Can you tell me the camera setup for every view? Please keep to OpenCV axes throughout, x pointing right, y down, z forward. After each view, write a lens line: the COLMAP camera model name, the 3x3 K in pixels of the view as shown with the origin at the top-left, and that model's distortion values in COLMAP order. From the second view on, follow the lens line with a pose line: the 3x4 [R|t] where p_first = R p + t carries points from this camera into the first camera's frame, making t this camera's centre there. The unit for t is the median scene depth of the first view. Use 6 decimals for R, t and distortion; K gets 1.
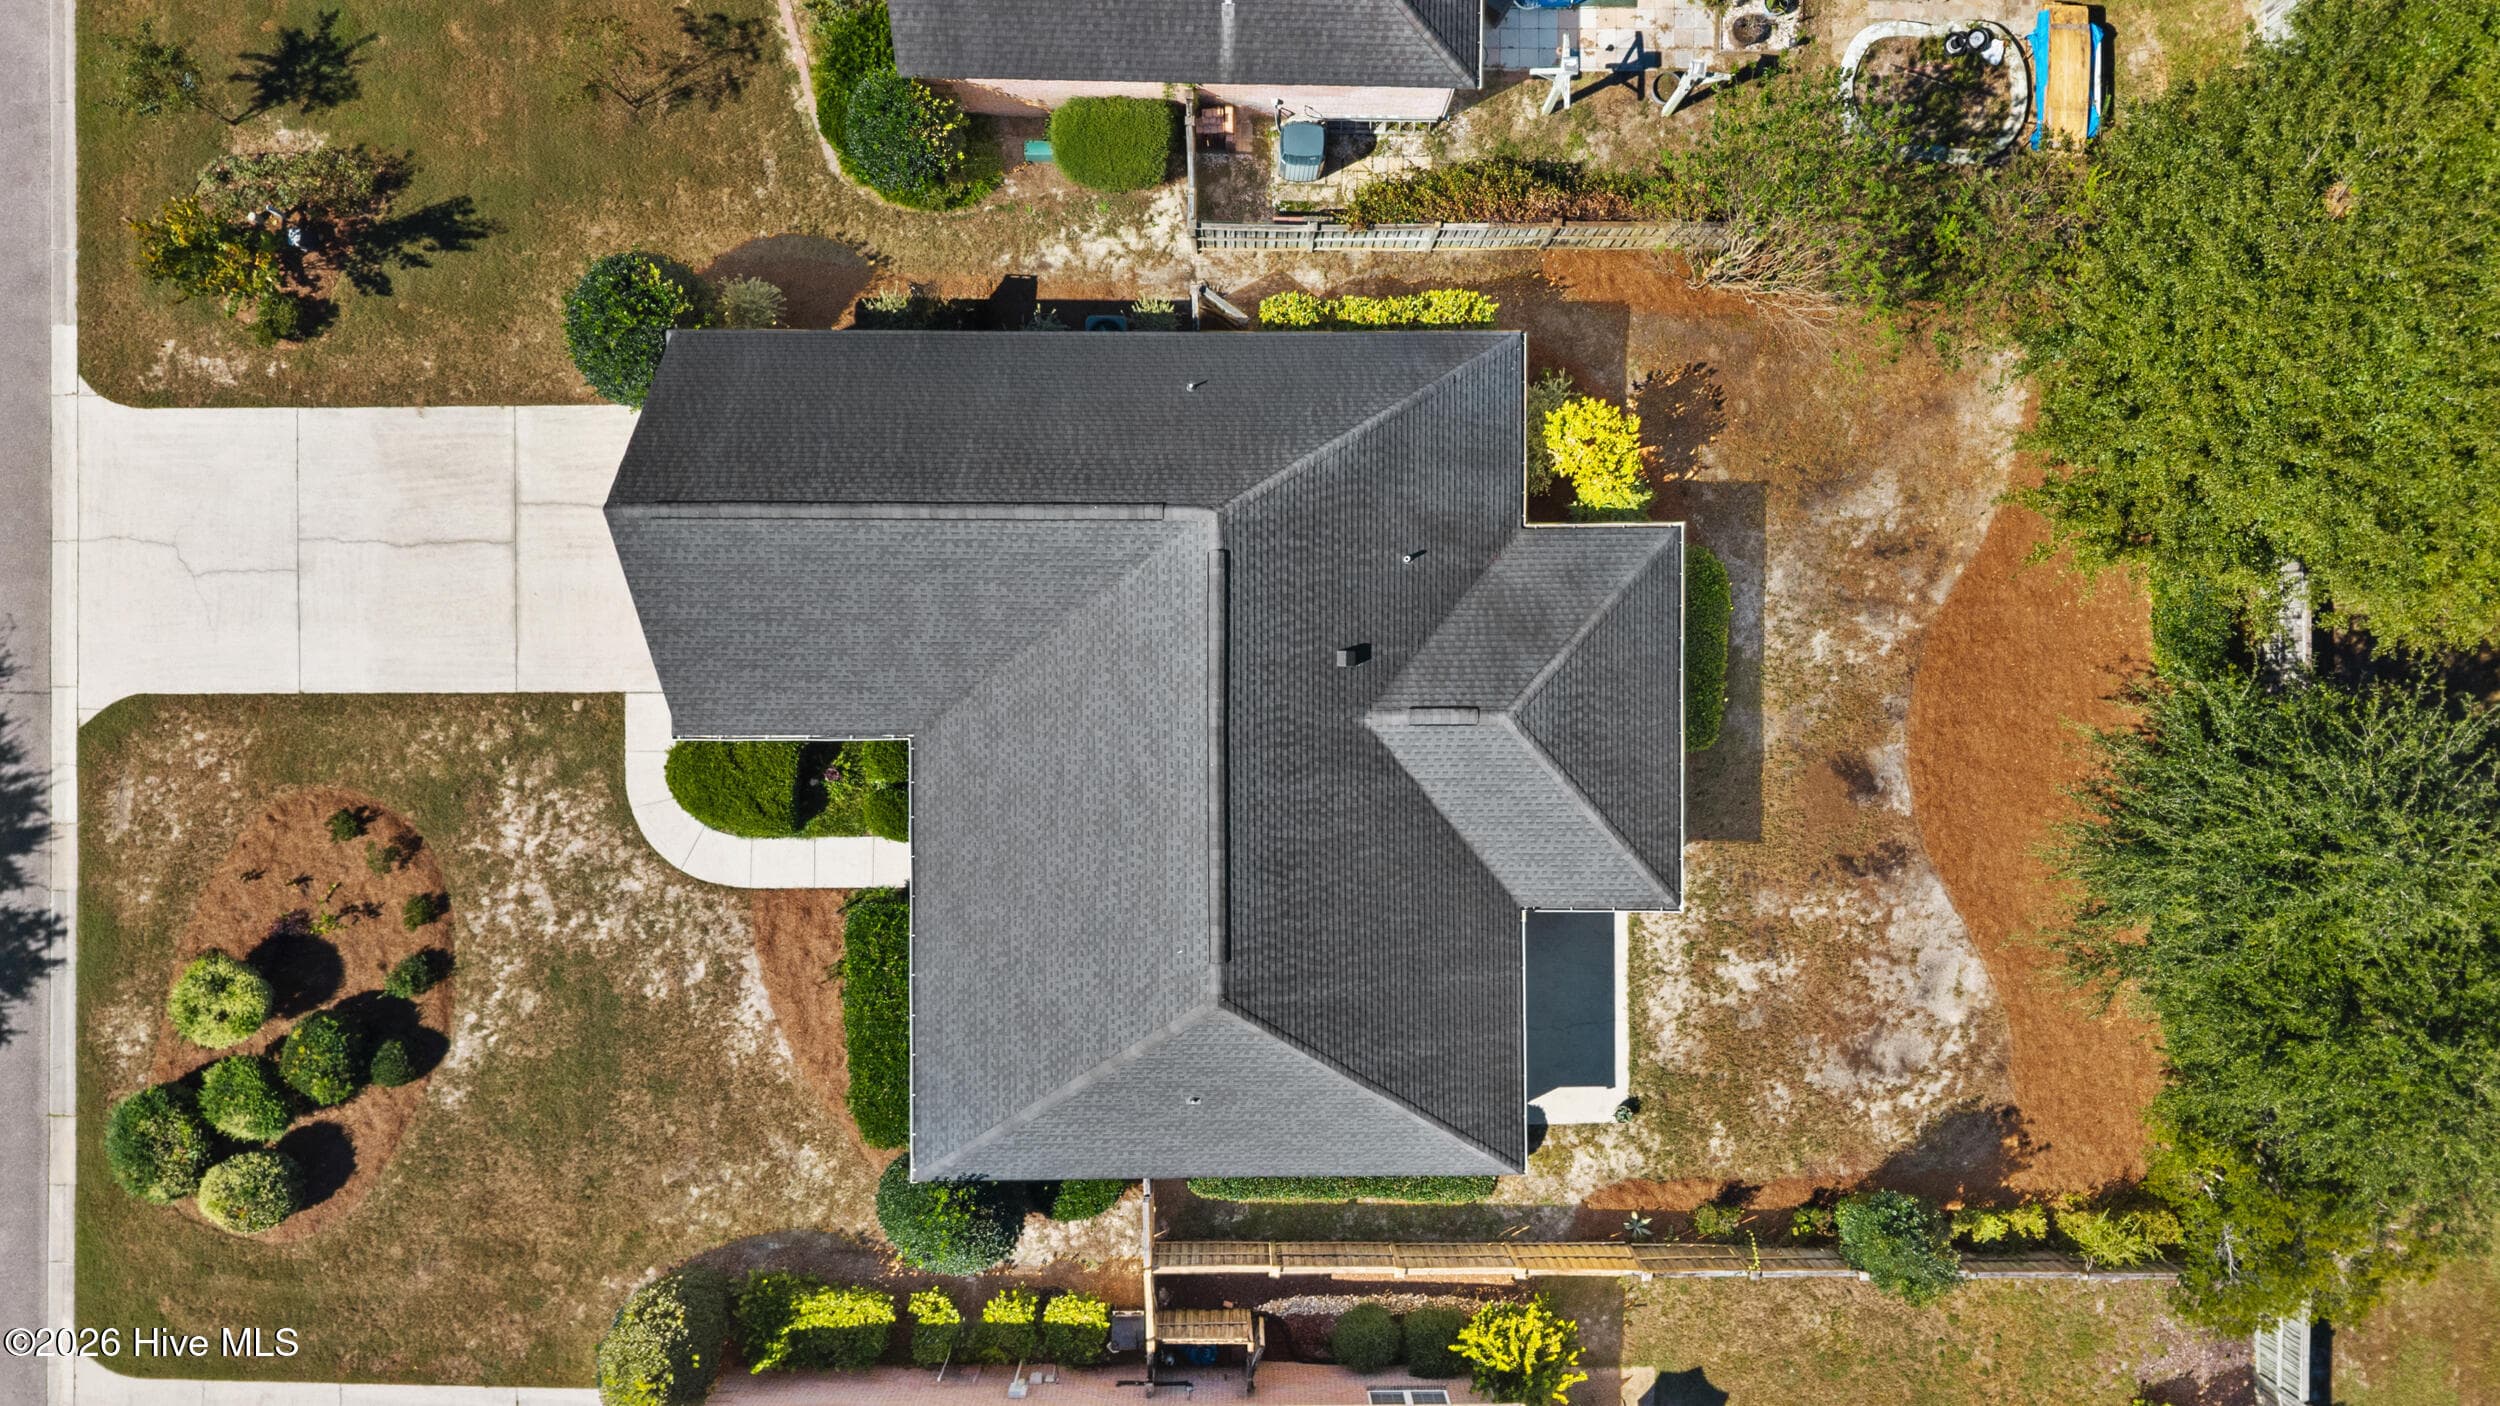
lens RADIAL K [[1684.7, 0, 1249.8], [0, 1684.7, 721.1], [0, 0, 1]] dist [0.013173, -0.000695]
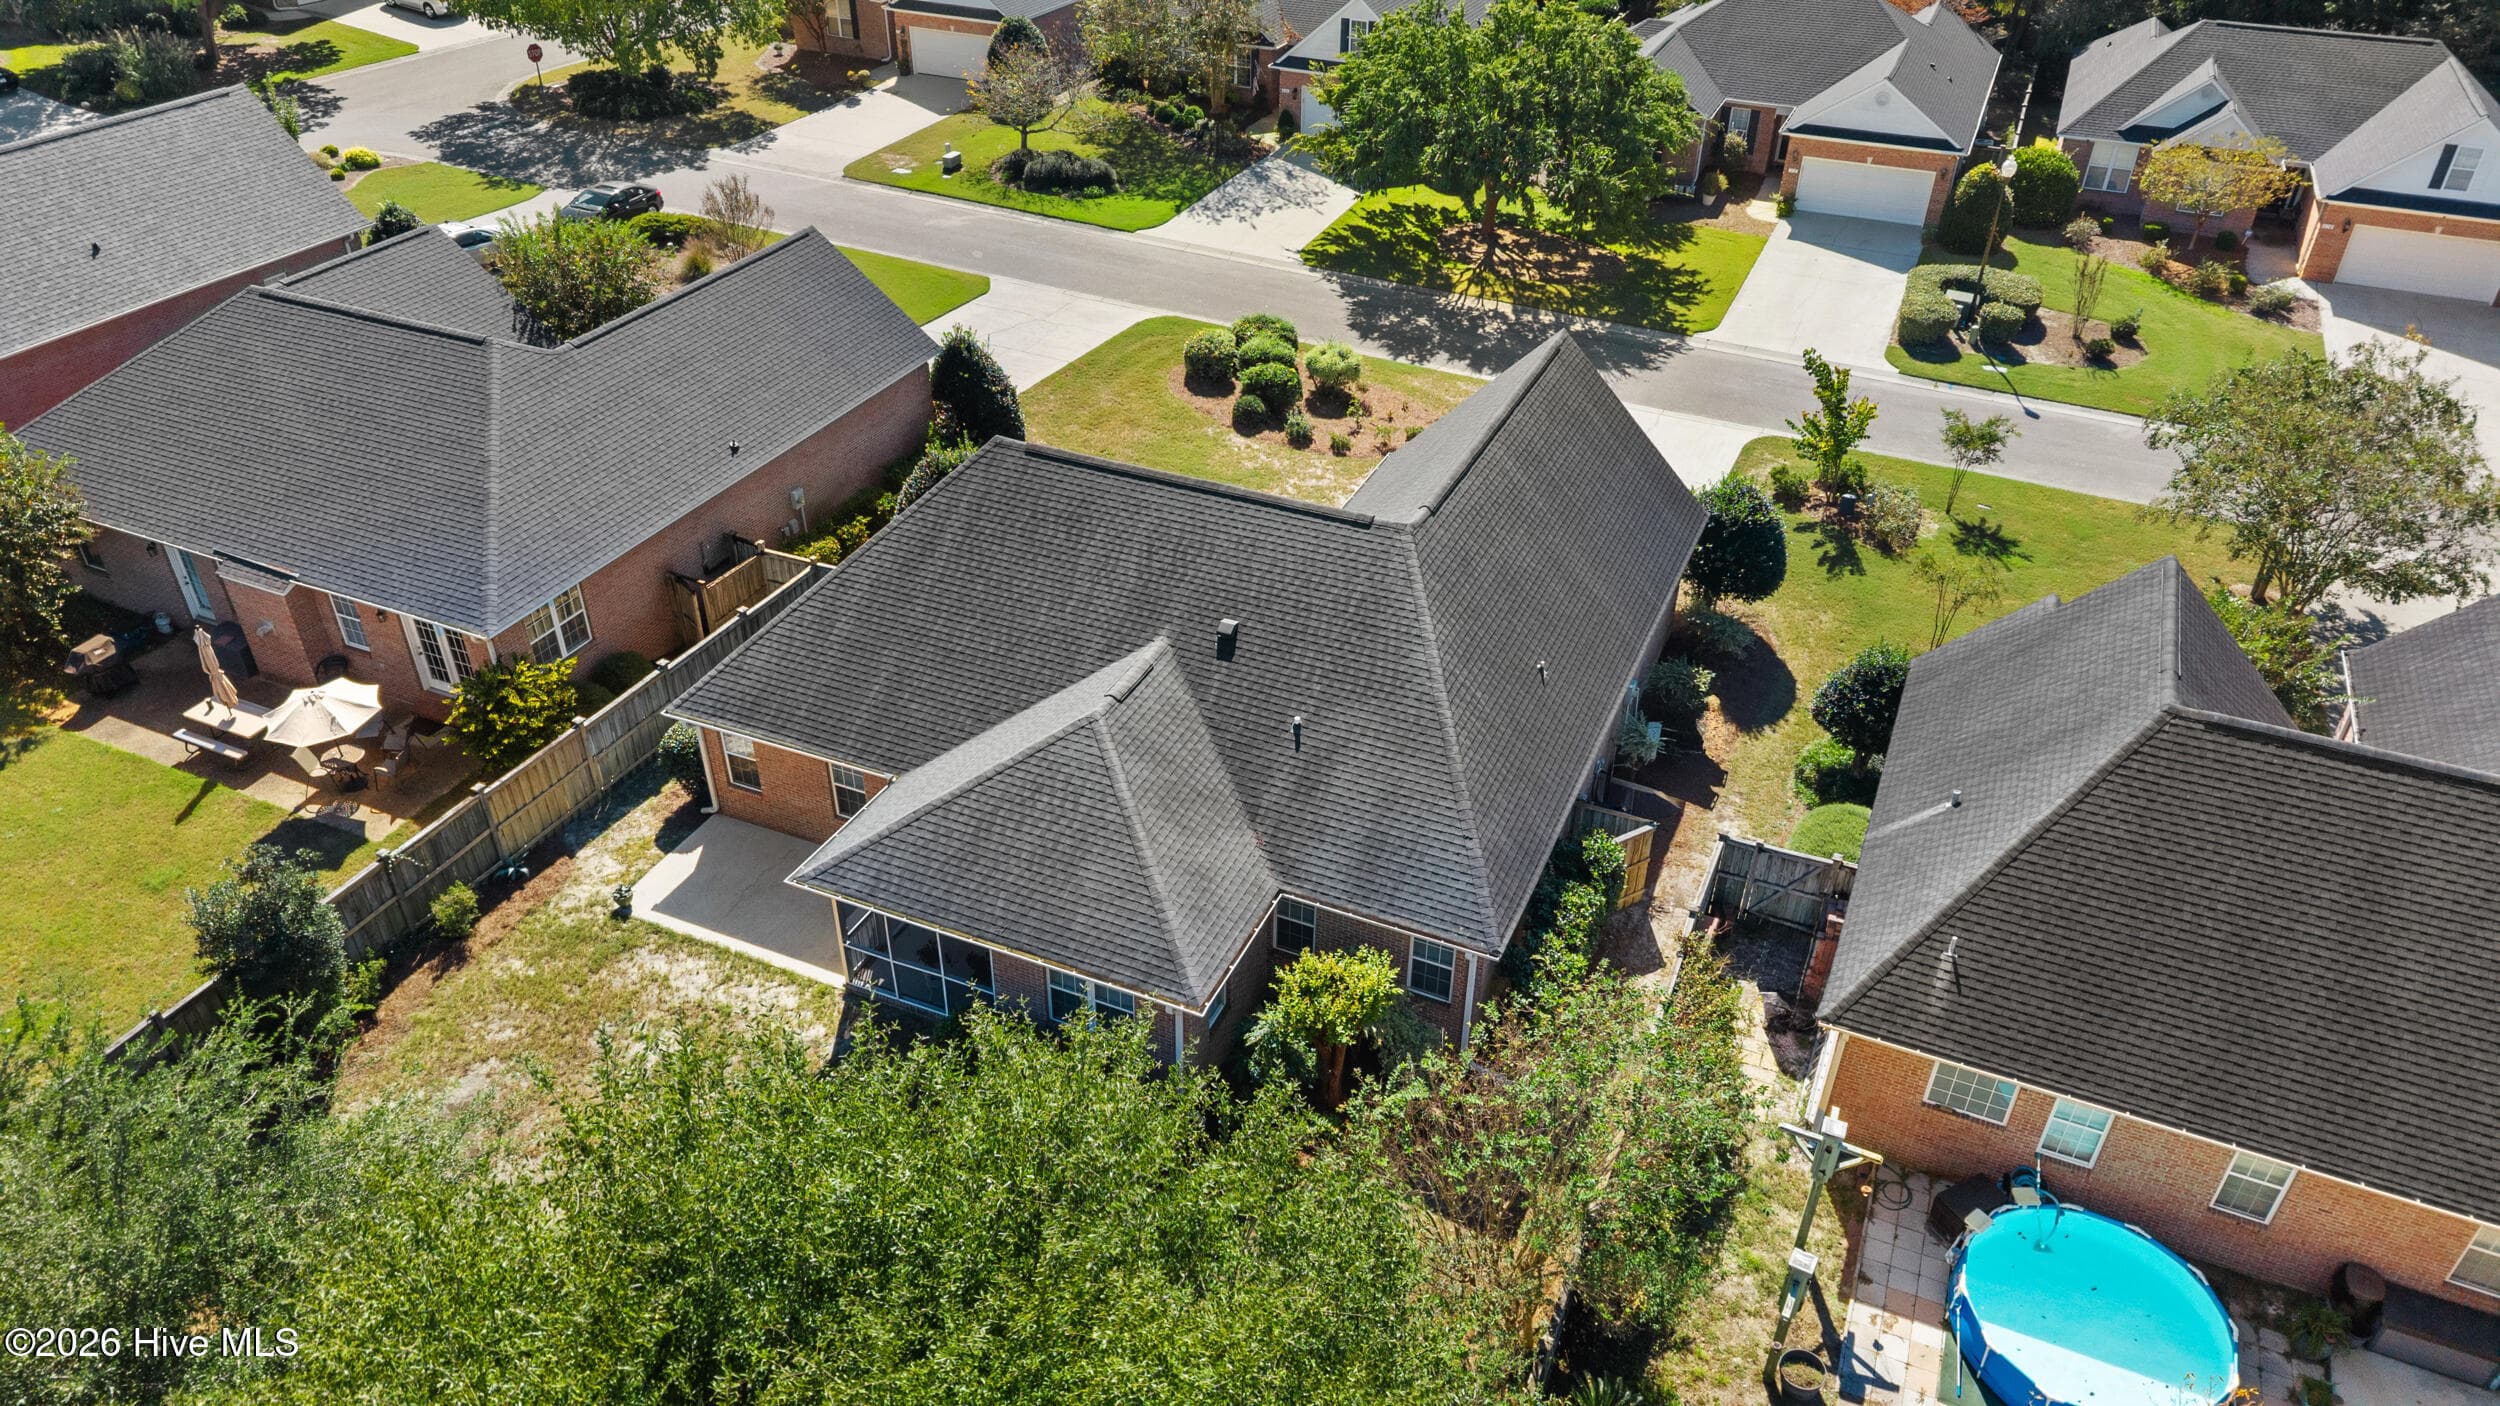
lens RADIAL K [[1659.4, 0, 1260.1], [0, 1659.4, 710.3], [0, 0, 1]] dist [0.030160, -0.038651]
pose [[-0.405160, 0.498525, -0.766367, 0.696011], [-0.913717, -0.249307, 0.320885, -0.321561], [-0.031092, 0.830252, 0.556520, 0.421821]]
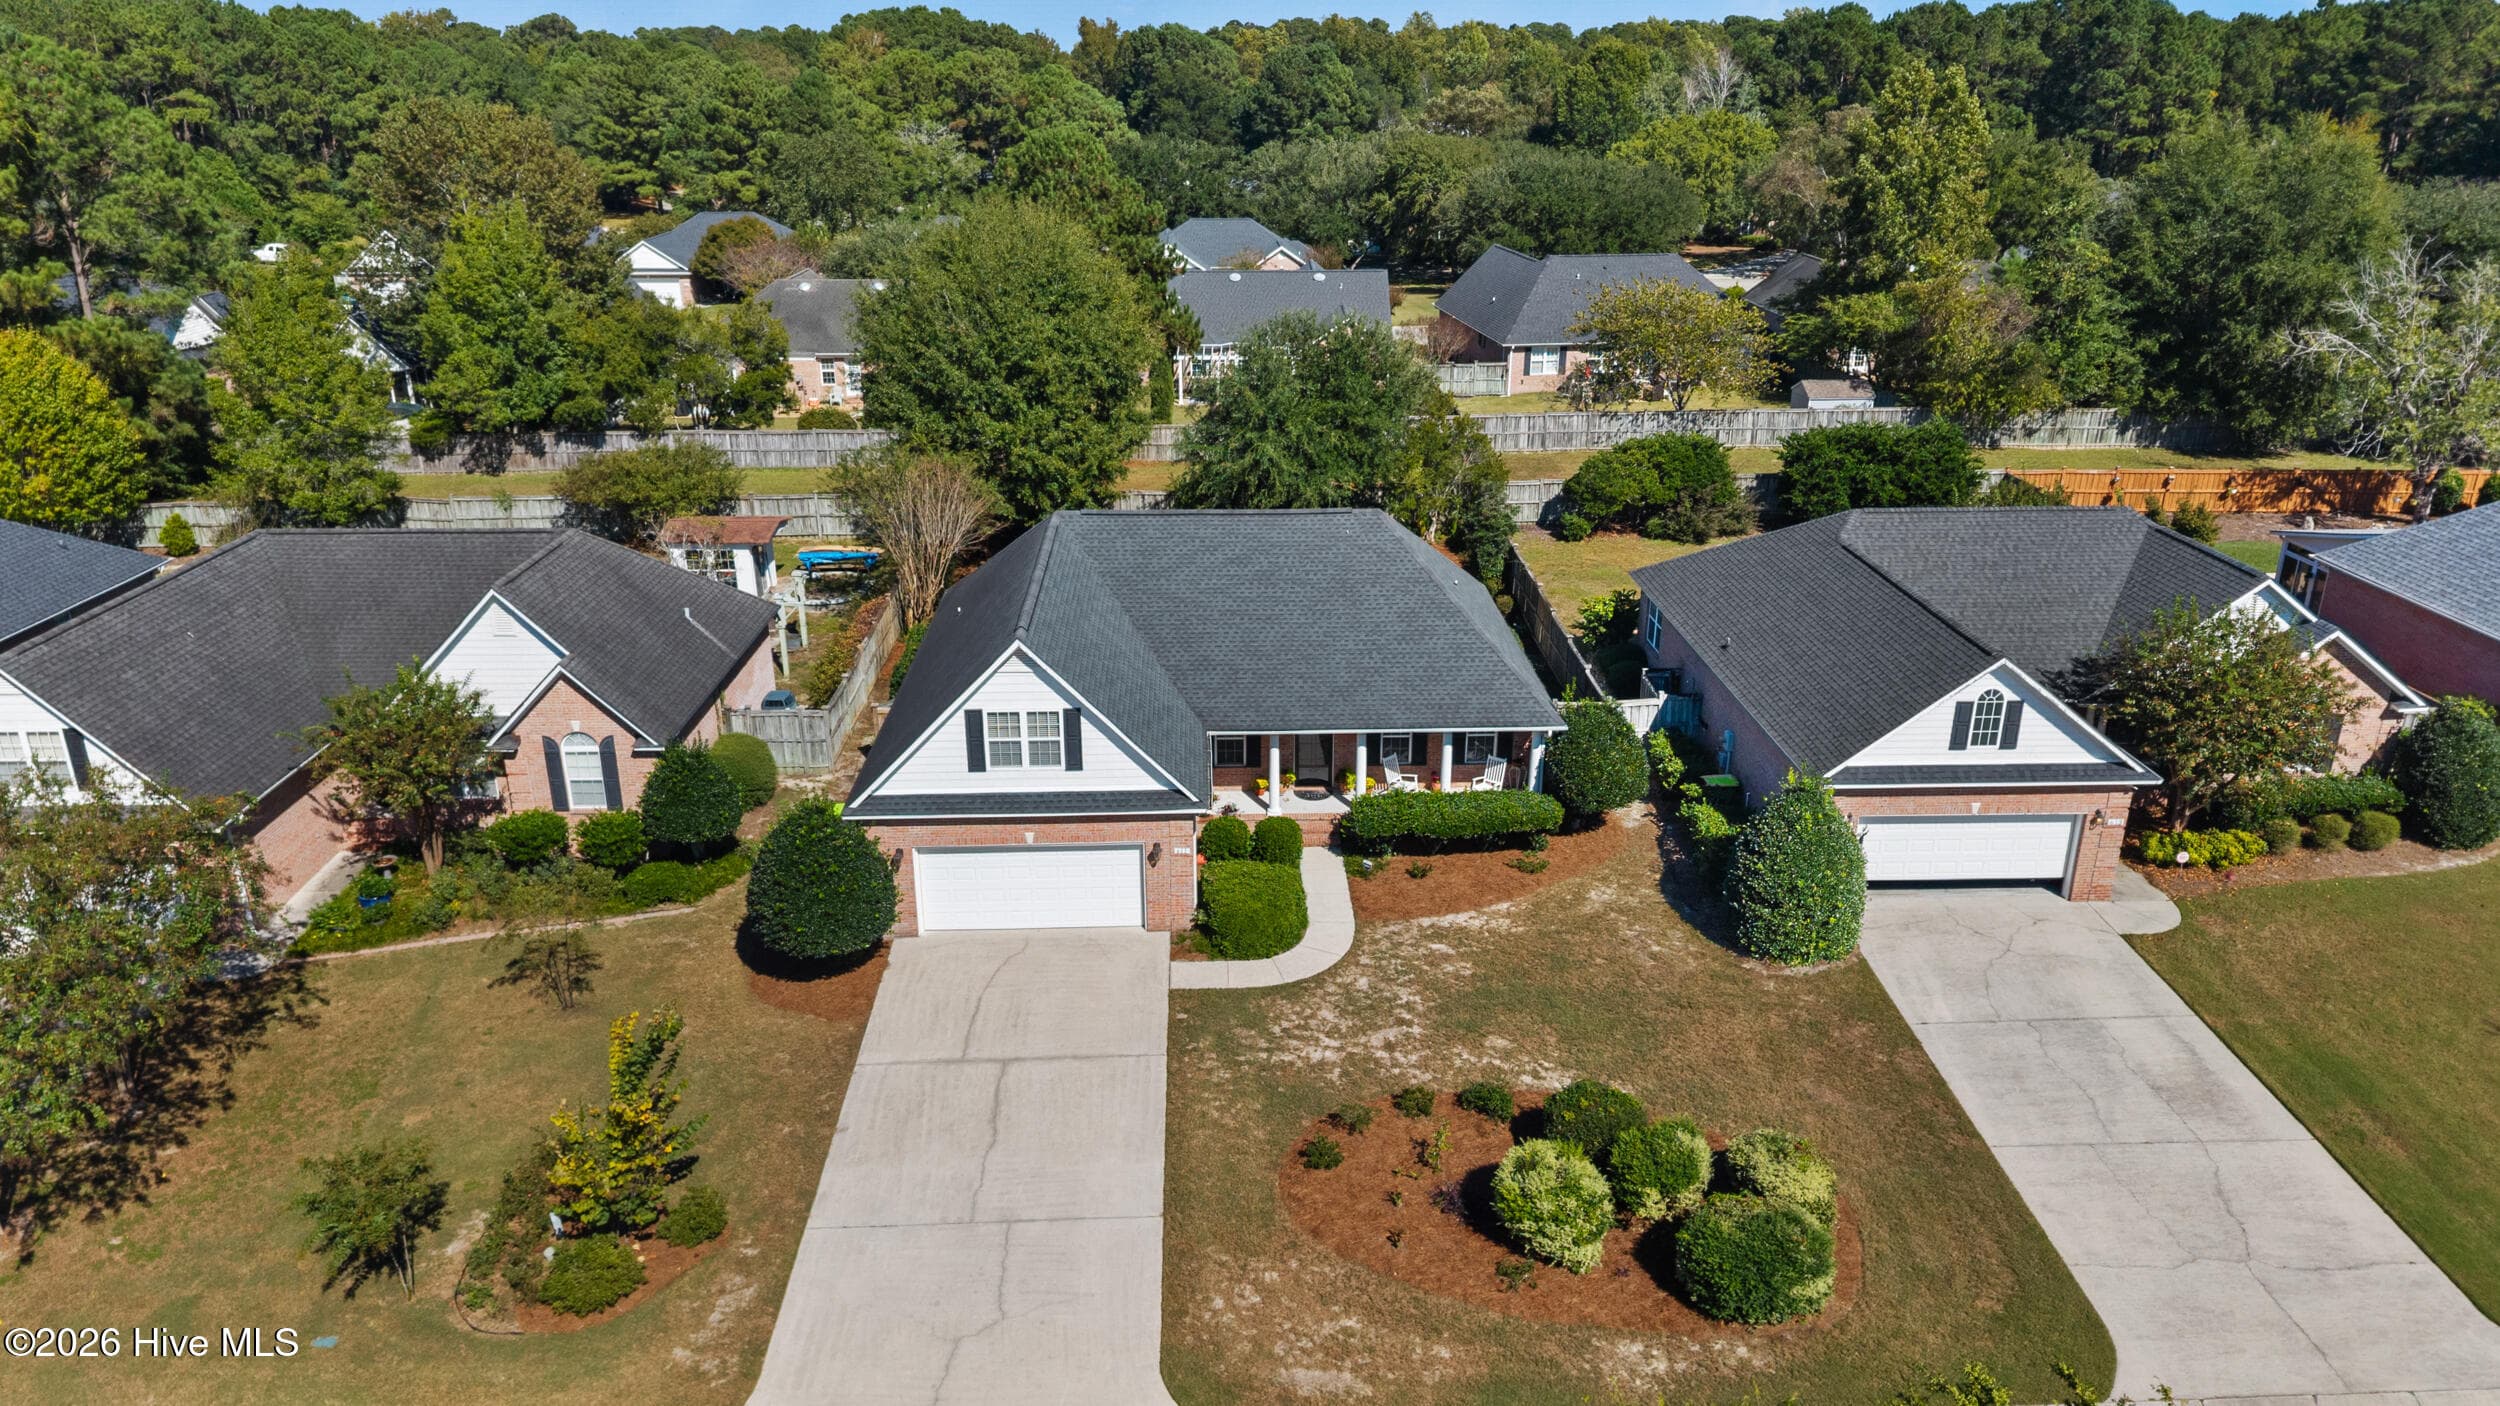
lens RADIAL K [[1659.4, 0, 1260.1], [0, 1659.4, 710.3], [0, 0, 1]] dist [0.030160, -0.038651]
pose [[-0.033146, -0.380471, 0.924199, -1.205221], [0.999369, -0.024403, 0.025796, 0.014778], [0.012738, 0.924471, 0.381040, 0.478706]]
